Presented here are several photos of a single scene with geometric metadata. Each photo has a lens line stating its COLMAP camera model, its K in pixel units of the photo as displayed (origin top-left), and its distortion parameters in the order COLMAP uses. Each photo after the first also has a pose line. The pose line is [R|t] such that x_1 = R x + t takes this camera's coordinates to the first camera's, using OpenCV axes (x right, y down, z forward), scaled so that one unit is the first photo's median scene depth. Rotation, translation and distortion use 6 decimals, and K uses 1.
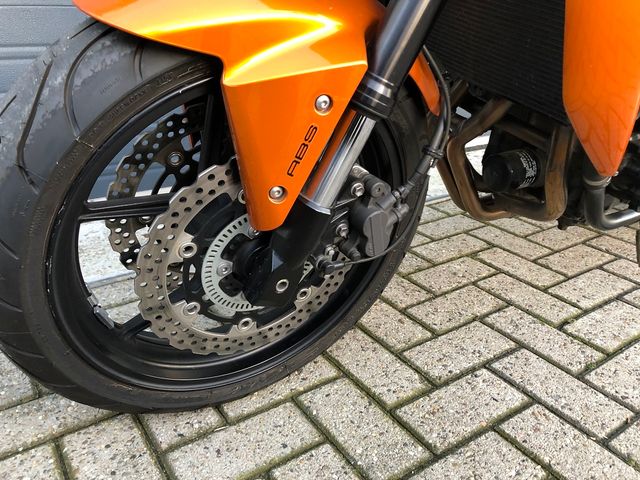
lens RADIAL K [[521.4, 0, 323.3], [0, 521.4, 237.3], [0, 0, 1]] dist [0.013466, -0.015393]
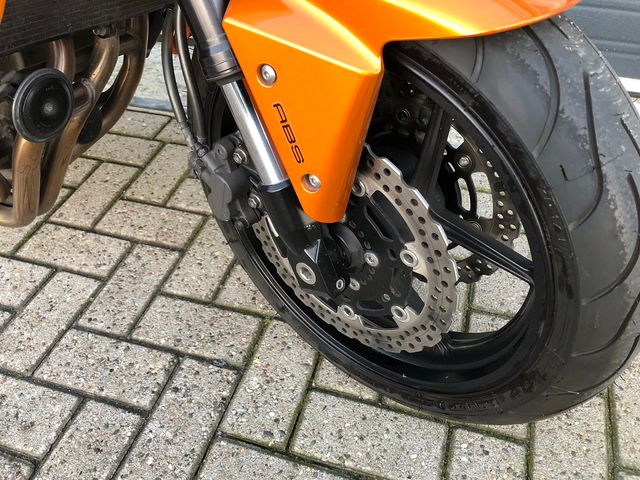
lens RADIAL K [[521.4, 0, 318.7], [0, 521.4, 233.6], [0, 0, 1]] dist [0.013466, -0.015393]
pose [[0.635475, 0.522455, -0.568517, 1.710622], [-0.282476, 0.842573, 0.458562, -0.654790], [0.718595, -0.130812, 0.683015, 1.083394]]
